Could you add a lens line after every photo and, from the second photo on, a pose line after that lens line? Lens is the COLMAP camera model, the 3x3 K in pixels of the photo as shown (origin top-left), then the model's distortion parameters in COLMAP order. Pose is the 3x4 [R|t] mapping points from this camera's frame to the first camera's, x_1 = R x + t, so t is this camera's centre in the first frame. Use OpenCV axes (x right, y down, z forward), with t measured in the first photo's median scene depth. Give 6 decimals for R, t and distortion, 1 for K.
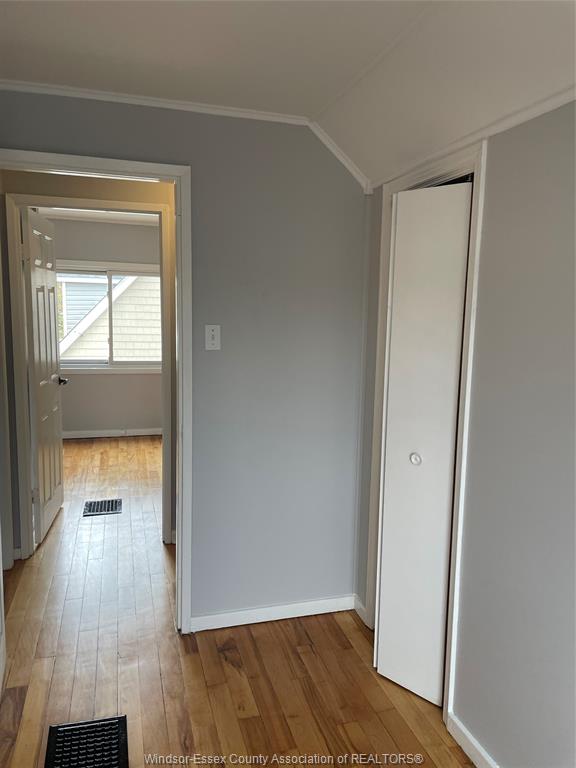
lens RADIAL K [[577.4, 0, 284.1], [0, 577.4, 384.5], [0, 0, 1]] dist [0.051853, -0.071250]
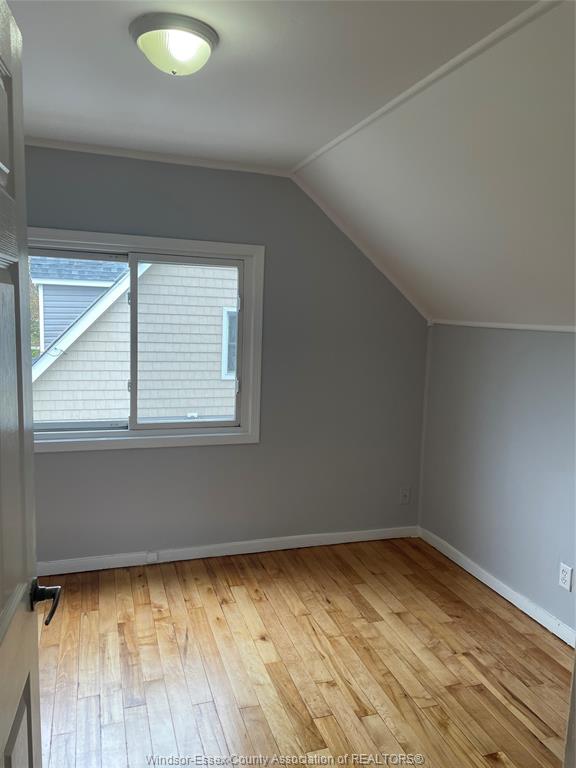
lens RADIAL K [[577.4, 0, 286.5], [0, 577.4, 384.5], [0, 0, 1]] dist [0.051853, -0.071250]
pose [[0.999113, 0.008738, 0.041201, -0.182354], [-0.008099, 0.999845, -0.015638, -0.069357], [-0.041331, 0.015290, 0.999028, 0.468743]]
